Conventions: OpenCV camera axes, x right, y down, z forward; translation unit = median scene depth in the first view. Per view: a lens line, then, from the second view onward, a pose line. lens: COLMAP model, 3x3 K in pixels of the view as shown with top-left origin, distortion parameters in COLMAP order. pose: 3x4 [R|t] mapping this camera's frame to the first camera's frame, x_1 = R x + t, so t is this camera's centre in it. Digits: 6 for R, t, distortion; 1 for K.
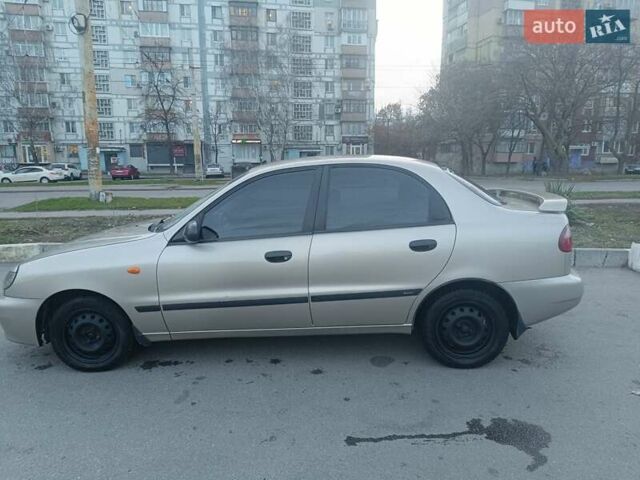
lens RADIAL K [[430.7, 0, 320.0], [0, 430.7, 240.0], [0, 0, 1]] dist [0.026659, -0.022328]
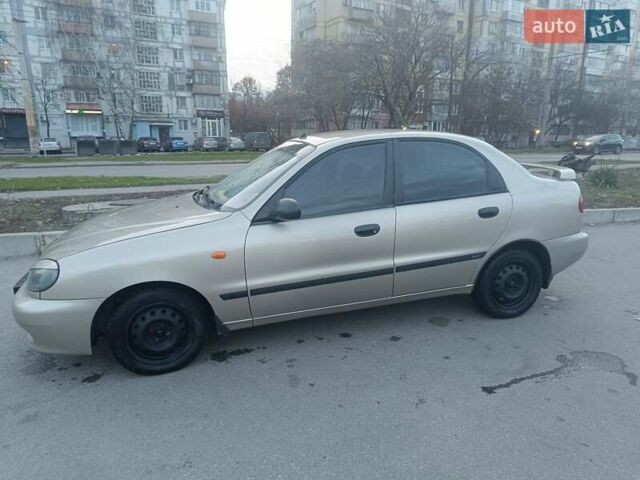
lens RADIAL K [[430.7, 0, 320.0], [0, 430.7, 240.0], [0, 0, 1]] dist [0.026659, -0.022328]
pose [[0.946892, -0.065261, 0.314861, -0.501429], [0.048241, 0.996937, 0.061560, -0.006377], [-0.317914, -0.043101, 0.947139, 0.076968]]
